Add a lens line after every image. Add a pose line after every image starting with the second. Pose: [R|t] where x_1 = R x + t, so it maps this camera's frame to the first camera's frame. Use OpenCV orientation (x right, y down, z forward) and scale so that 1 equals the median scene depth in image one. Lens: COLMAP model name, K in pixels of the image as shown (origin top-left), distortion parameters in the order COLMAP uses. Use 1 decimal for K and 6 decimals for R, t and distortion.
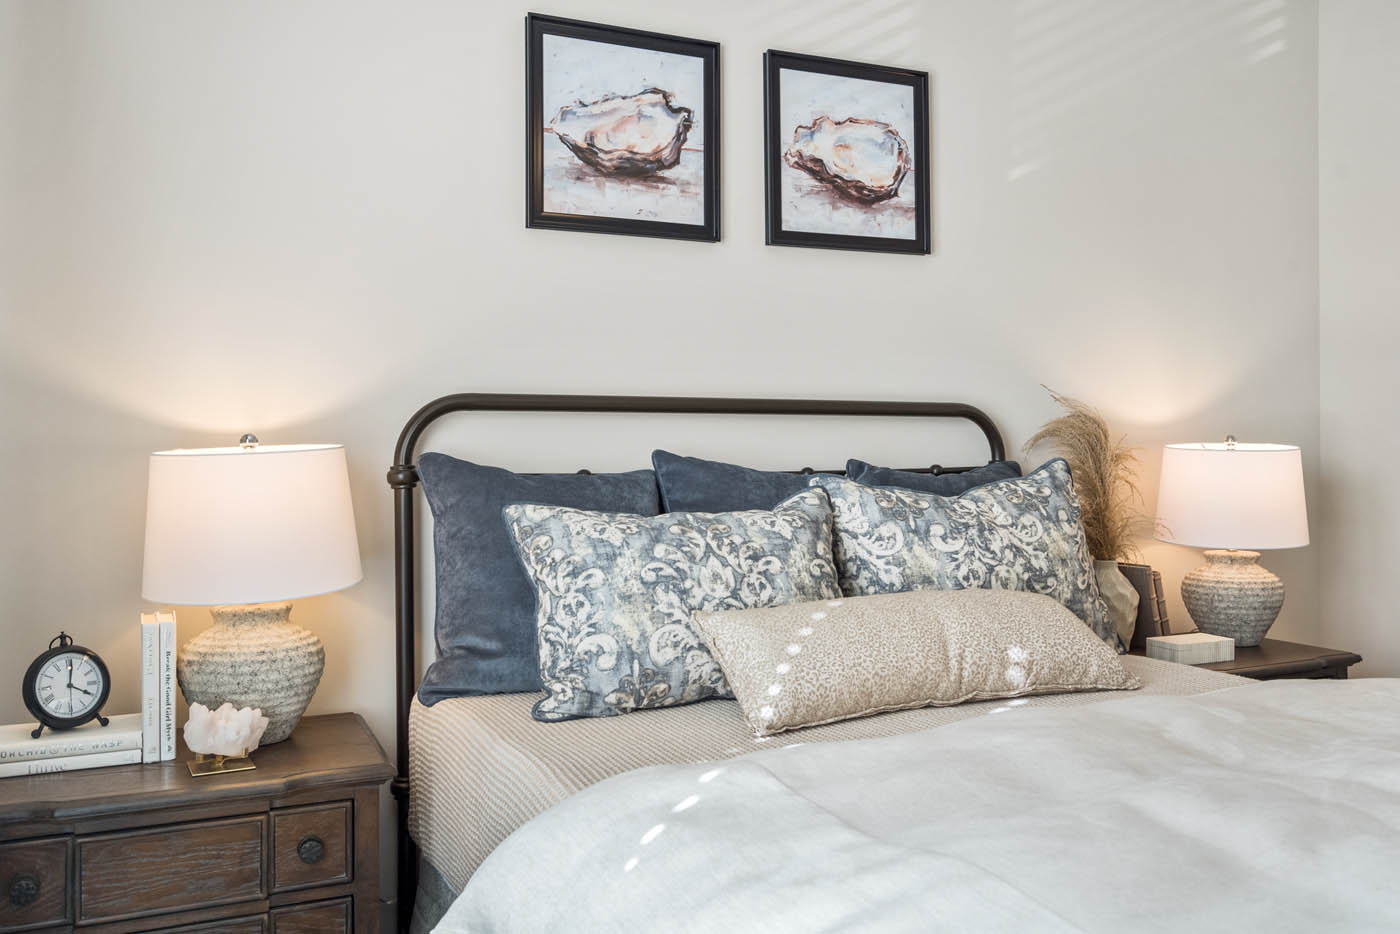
lens RADIAL K [[1113.2, 0, 699.4], [0, 1113.2, 459.1], [0, 0, 1]] dist [0.011107, 0.001035]
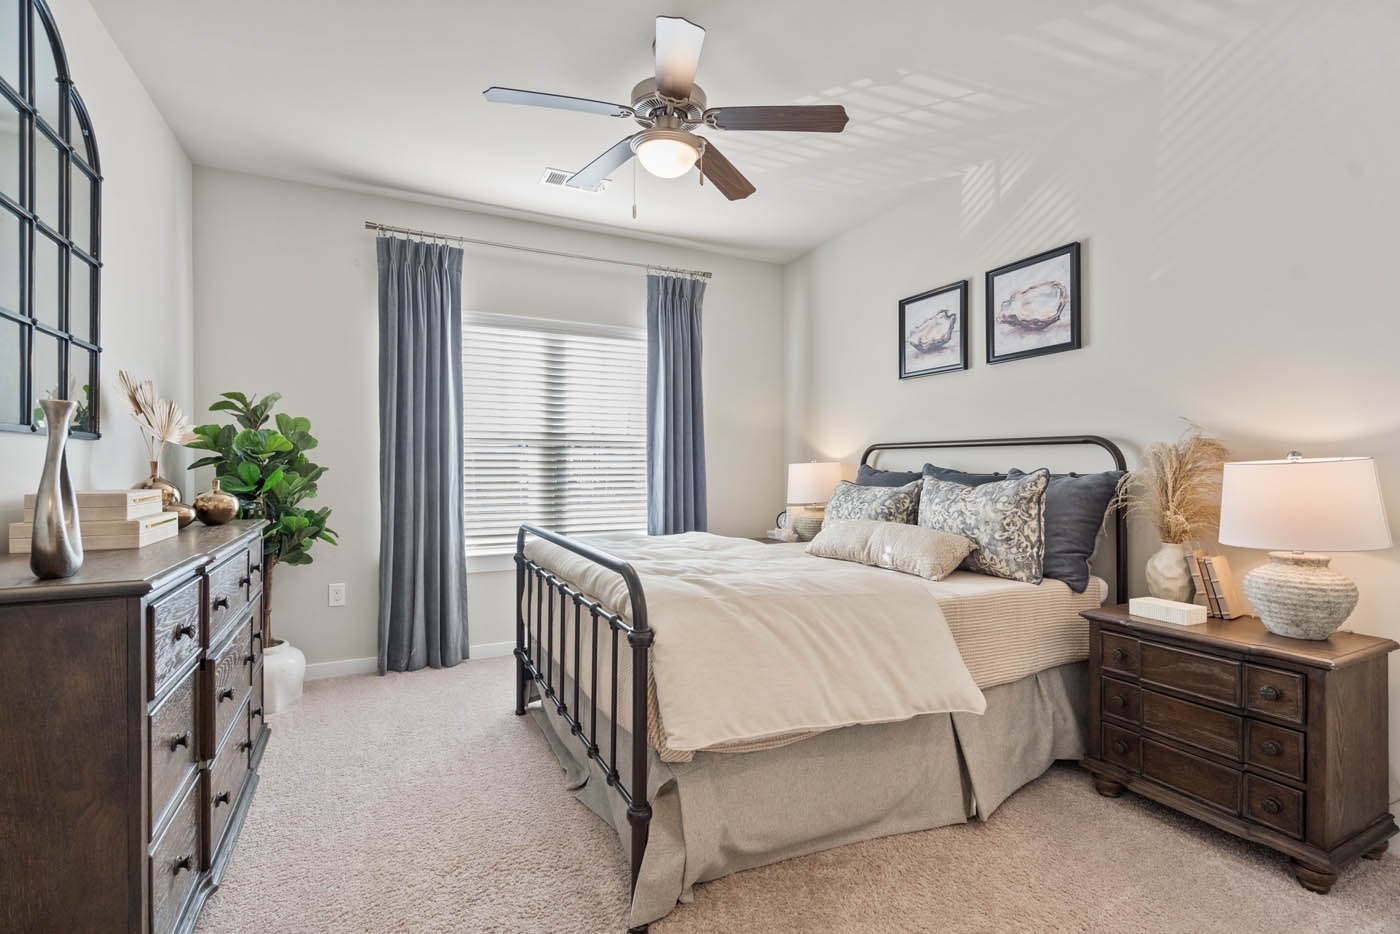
lens RADIAL K [[627.8, 0, 698.9], [0, 627.8, 467.4], [0, 0, 1]] dist [0.001453, -0.000010]
pose [[0.040194, 0.007152, -0.999166, 1.197552], [-0.011232, 0.999914, 0.006706, -0.002769], [0.999129, 0.010954, 0.040271, 0.409847]]
